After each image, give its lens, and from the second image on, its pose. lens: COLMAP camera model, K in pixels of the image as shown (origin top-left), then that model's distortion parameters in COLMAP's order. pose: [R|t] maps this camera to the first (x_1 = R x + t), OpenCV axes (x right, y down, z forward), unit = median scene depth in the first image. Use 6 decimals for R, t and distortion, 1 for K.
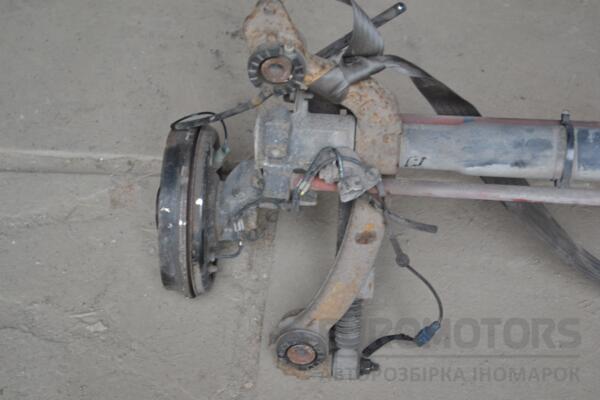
lens RADIAL K [[1364.0, 0, 299.9], [0, 1364.0, 199.8], [0, 0, 1]] dist [-0.113502, 0.000000]
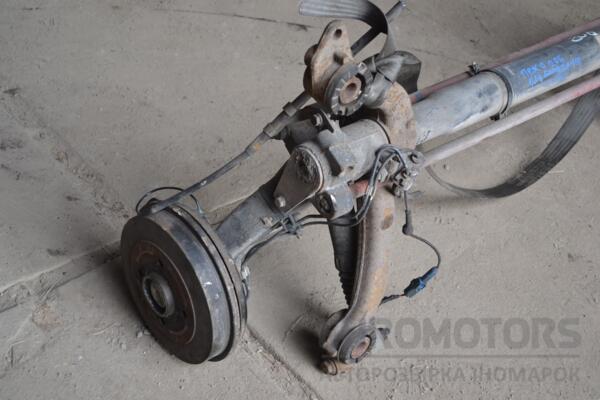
lens RADIAL K [[890.3, 0, 300.2], [0, 890.3, 200.6], [0, 0, 1]] dist [-0.035729, 0.000000]
pose [[0.698677, -0.371309, 0.611539, -0.467272], [0.387744, 0.914877, 0.112494, -0.104186], [-0.601253, 0.158524, 0.783176, 0.485262]]
